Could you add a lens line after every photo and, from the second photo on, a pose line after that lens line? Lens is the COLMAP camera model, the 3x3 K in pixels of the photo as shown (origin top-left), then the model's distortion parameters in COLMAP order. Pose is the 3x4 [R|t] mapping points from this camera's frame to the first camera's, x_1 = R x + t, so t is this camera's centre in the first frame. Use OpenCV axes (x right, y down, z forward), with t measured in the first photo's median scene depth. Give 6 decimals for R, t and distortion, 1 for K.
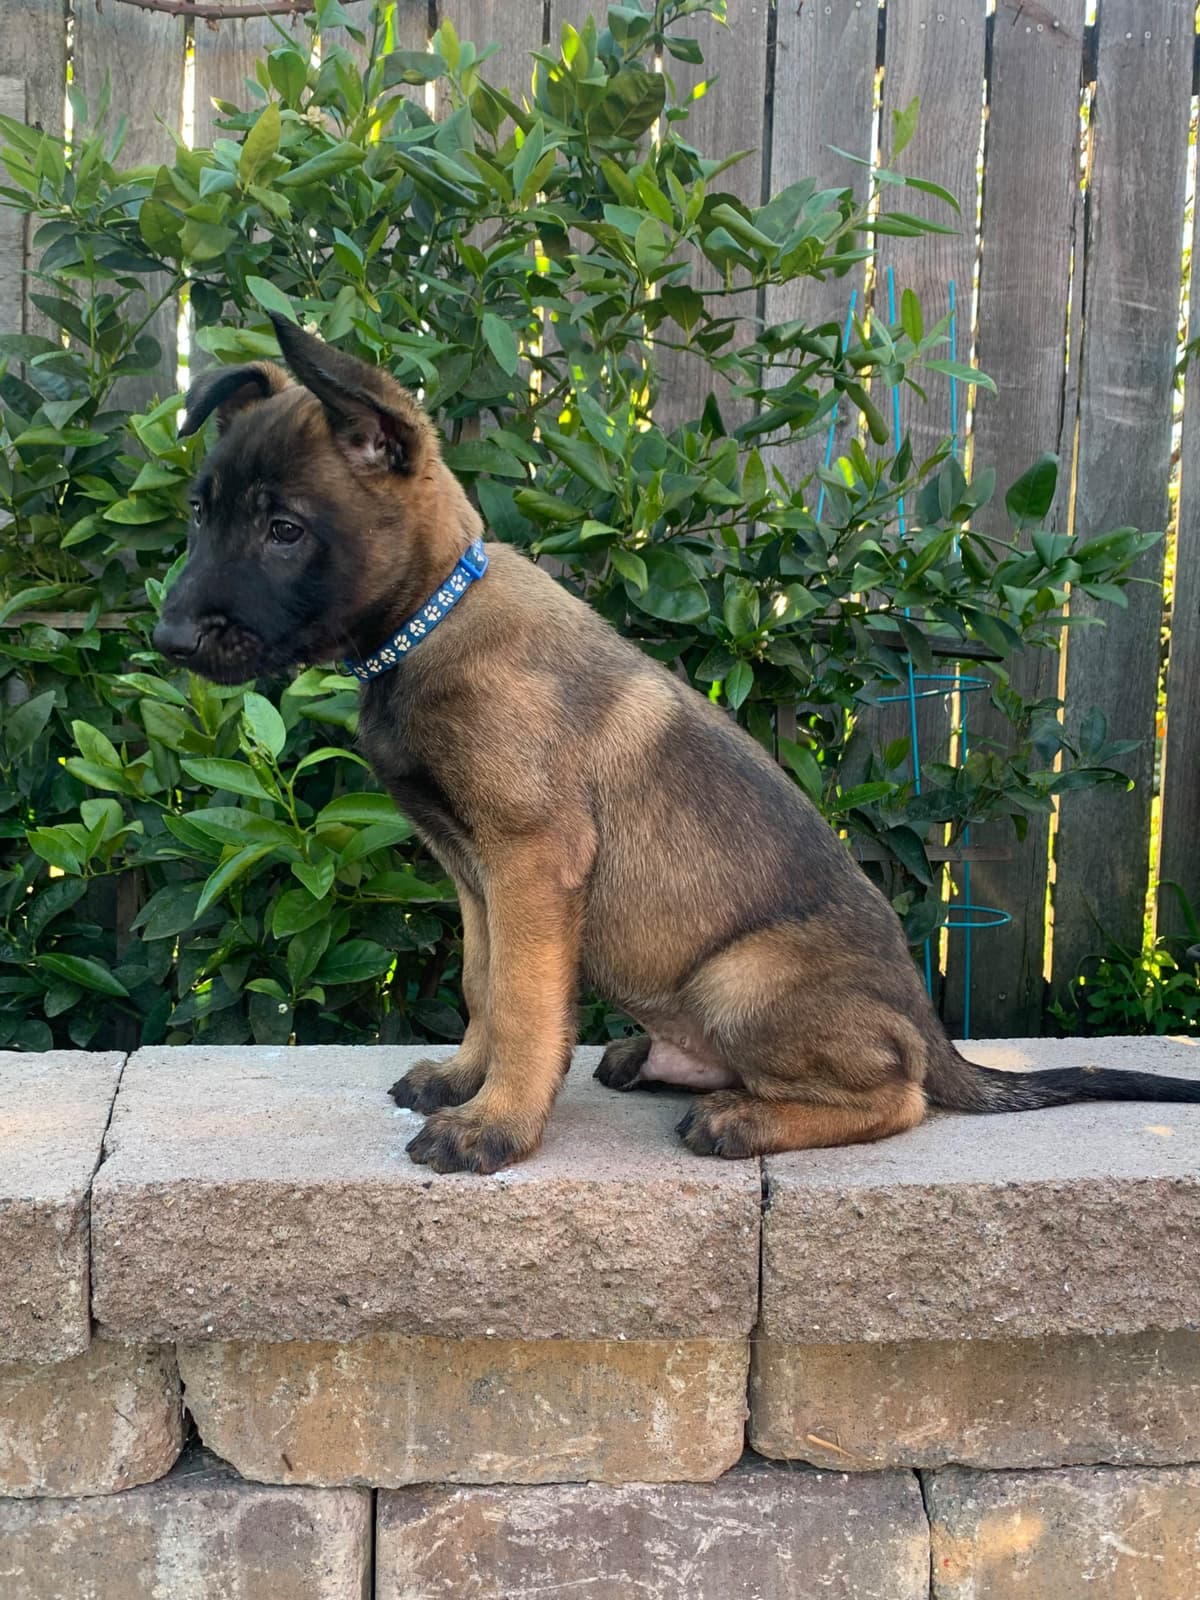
lens RADIAL K [[1487.4, 0, 596.8], [0, 1487.4, 787.3], [0, 0, 1]] dist [0.005138, -0.003826]
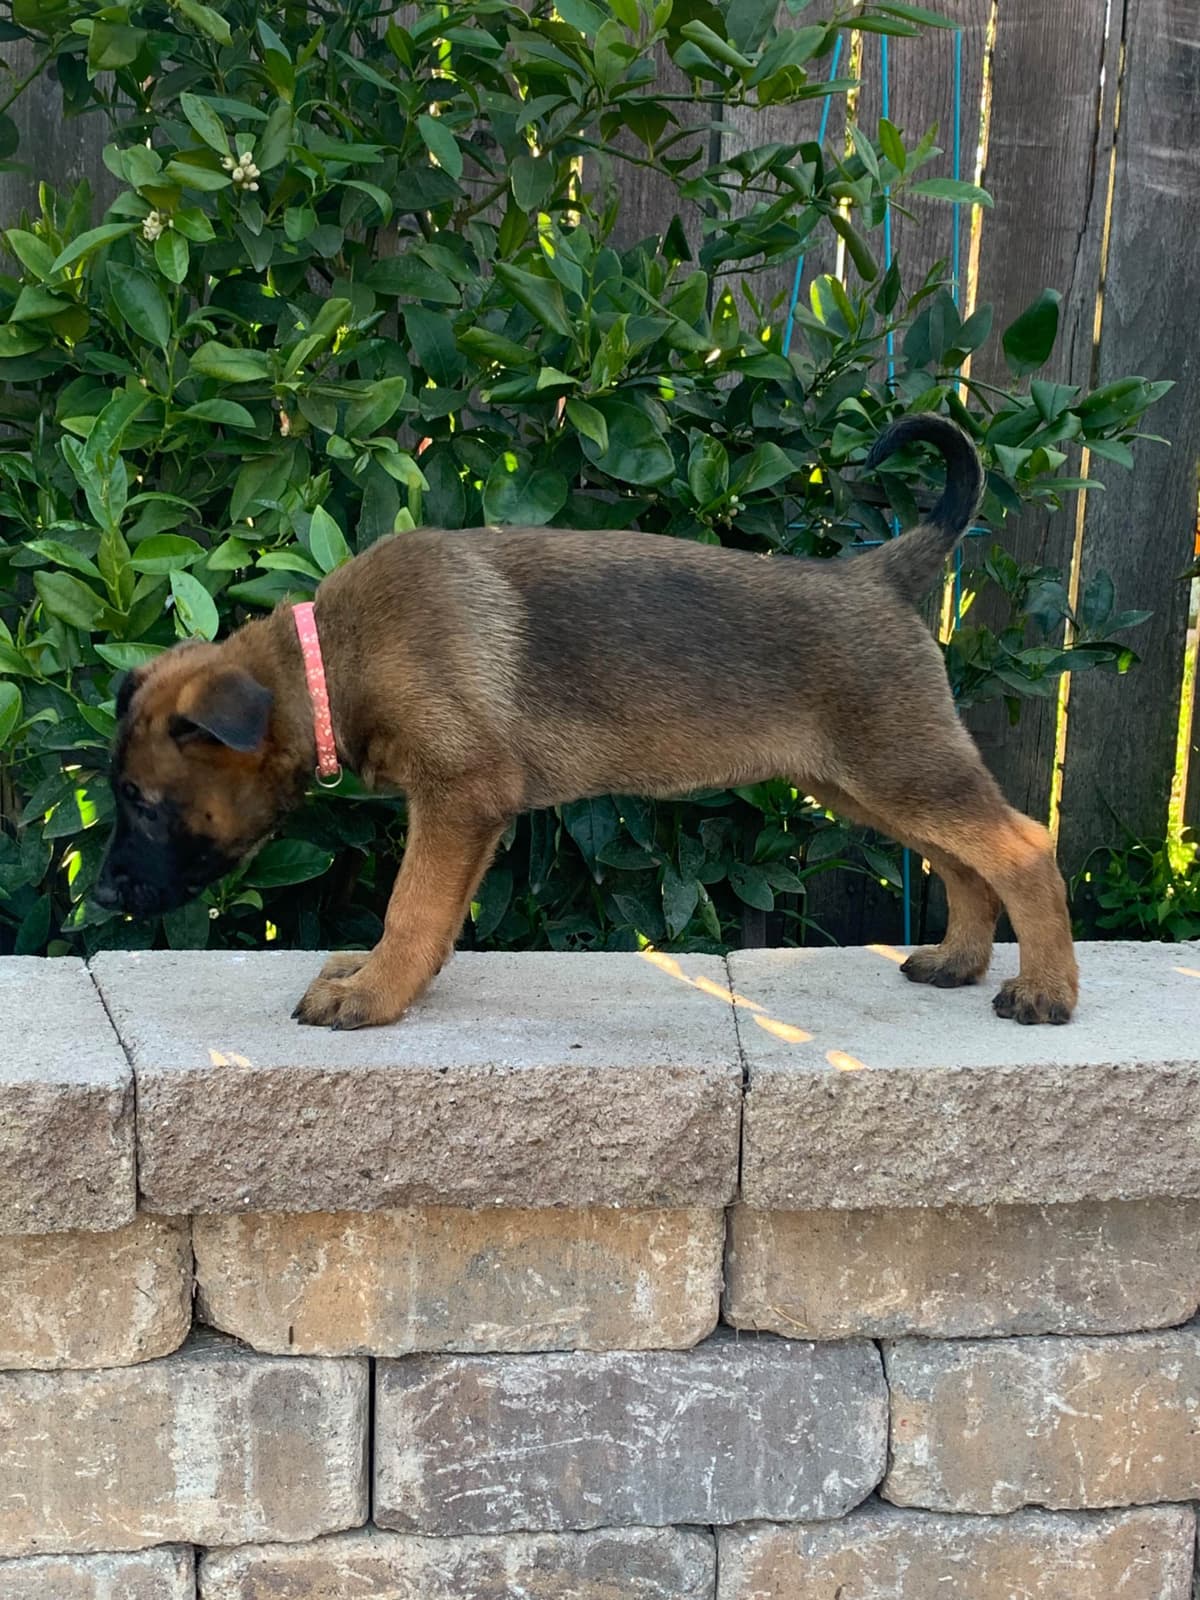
lens RADIAL K [[2228.0, 0, 604.4], [0, 2228.0, 780.7], [0, 0, 1]] dist [0.248009, -0.926087]
pose [[0.996935, 0.005418, 0.078048, -0.114746], [-0.012228, 0.996130, 0.087039, -0.084965], [-0.077274, -0.087726, 0.993143, -0.585953]]
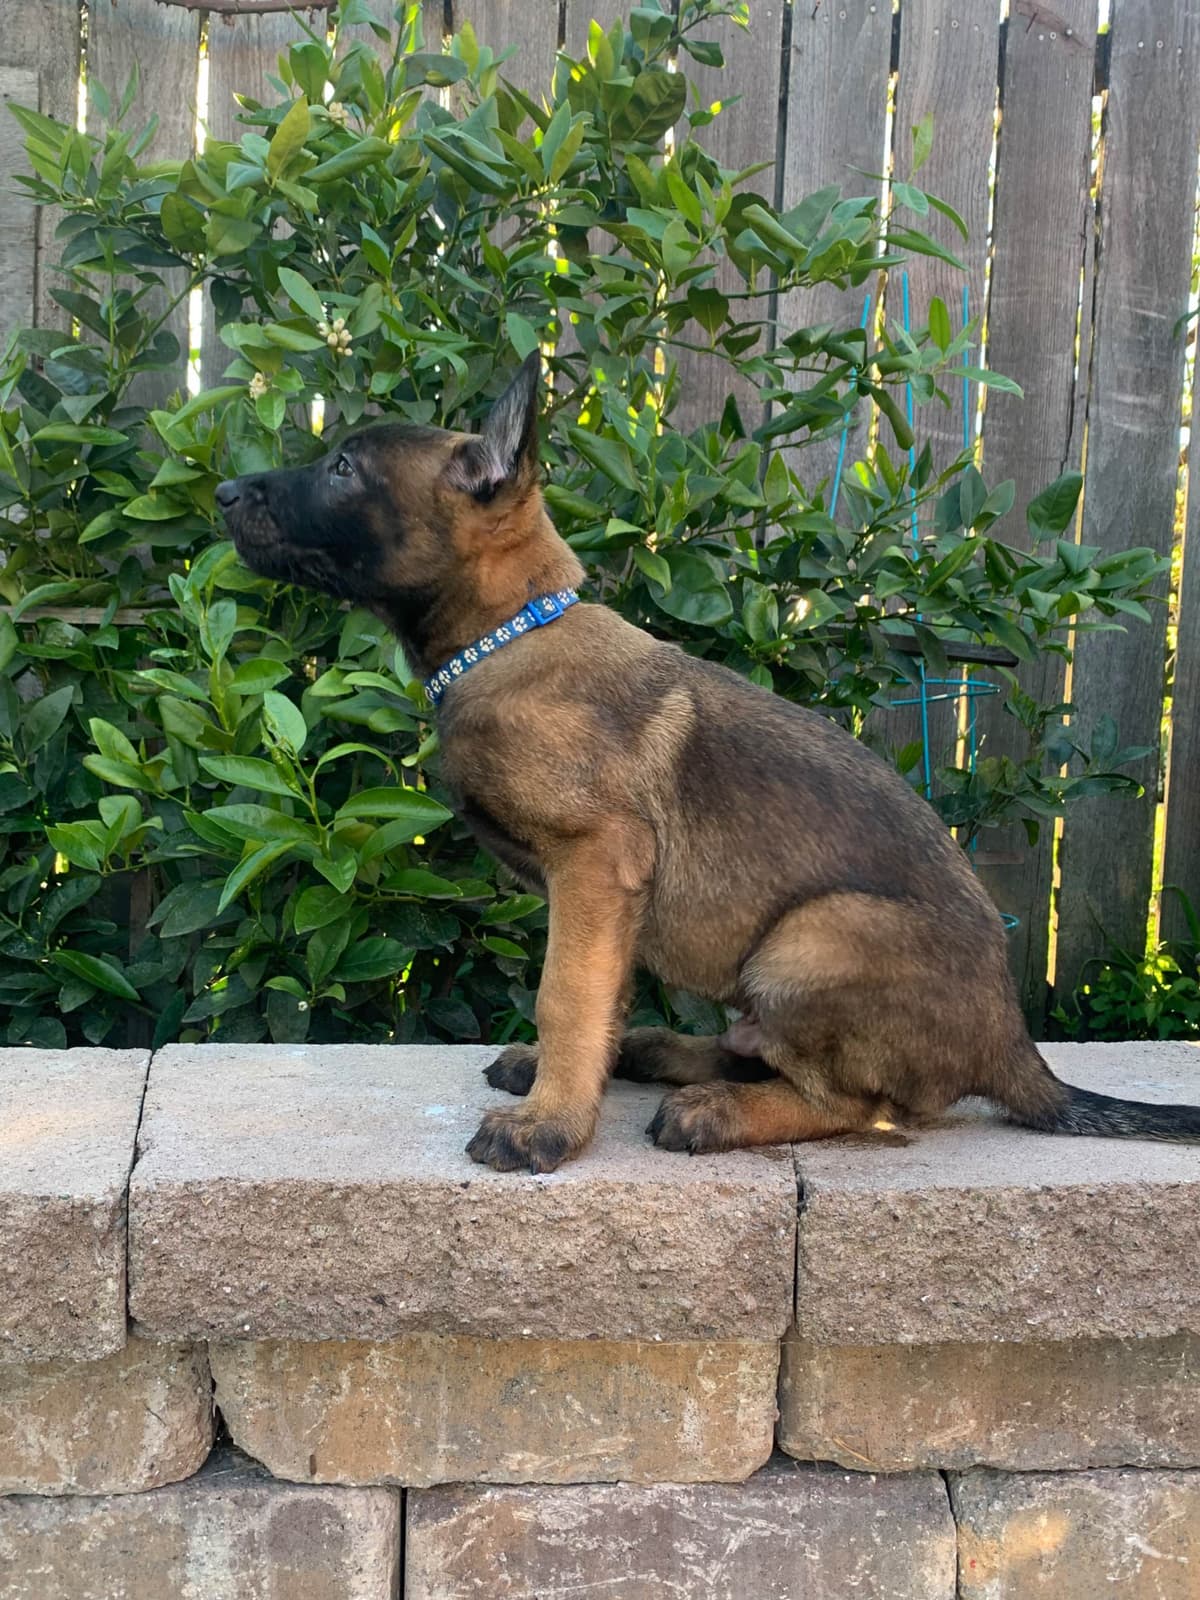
lens RADIAL K [[1487.6, 0, 604.3], [0, 1487.6, 788.6], [0, 0, 1]] dist [0.002666, 0.000965]
pose [[0.999887, 0.009416, 0.011755, -0.031549], [-0.009427, 0.999955, 0.000911, -0.001110], [-0.011746, -0.001022, 0.999930, -0.001476]]
